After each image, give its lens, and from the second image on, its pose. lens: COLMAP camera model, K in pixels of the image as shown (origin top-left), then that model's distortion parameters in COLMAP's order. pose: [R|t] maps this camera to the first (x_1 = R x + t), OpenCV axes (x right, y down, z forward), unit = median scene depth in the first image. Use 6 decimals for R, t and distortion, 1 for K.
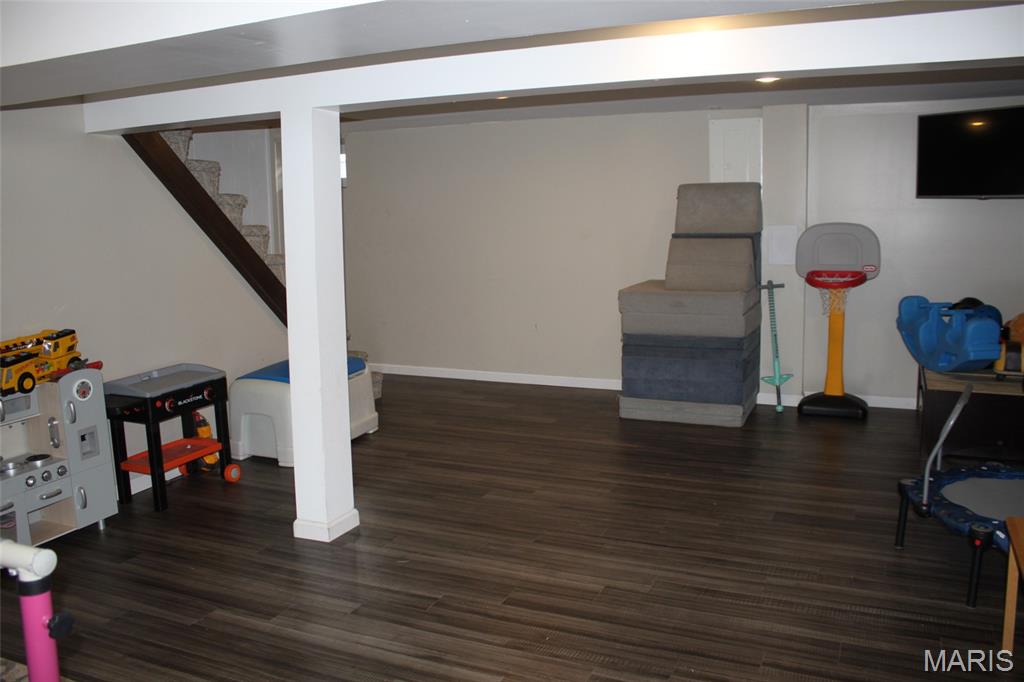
lens RADIAL K [[893.2, 0, 512.0], [0, 893.2, 341.0], [0, 0, 1]] dist [-0.144453, 0.131586]
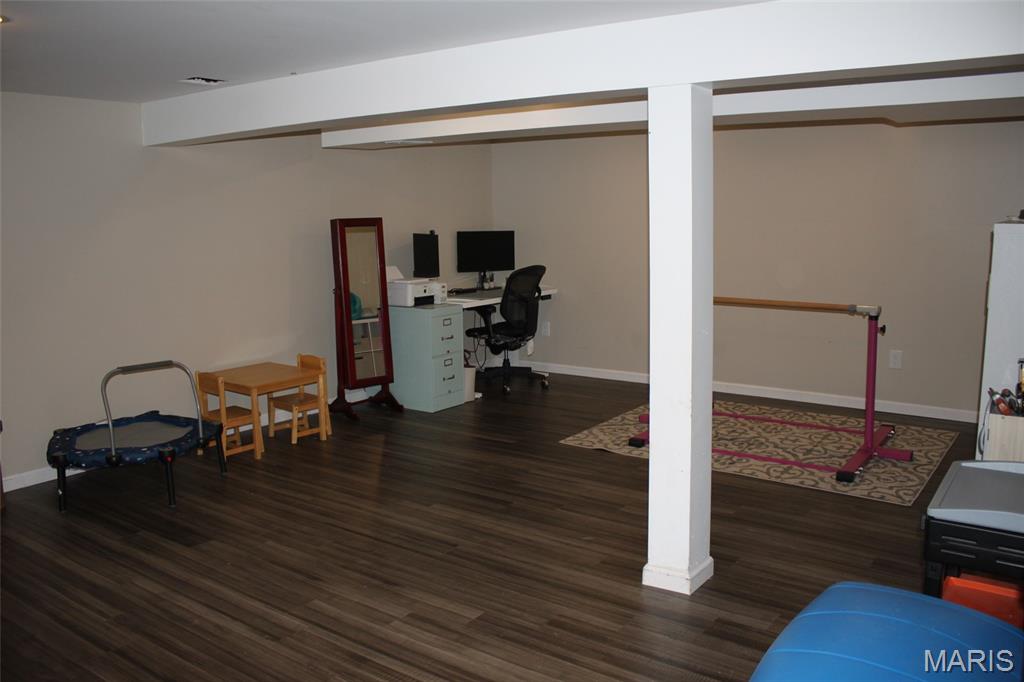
lens RADIAL K [[893.2, 0, 512.0], [0, 893.2, 341.0], [0, 0, 1]] dist [-0.144453, 0.131586]
pose [[-0.982664, 0.004038, 0.185352, -0.219403], [0.058308, 0.955762, 0.288304, -0.277066], [-0.175988, 0.294114, -0.939428, 1.839723]]
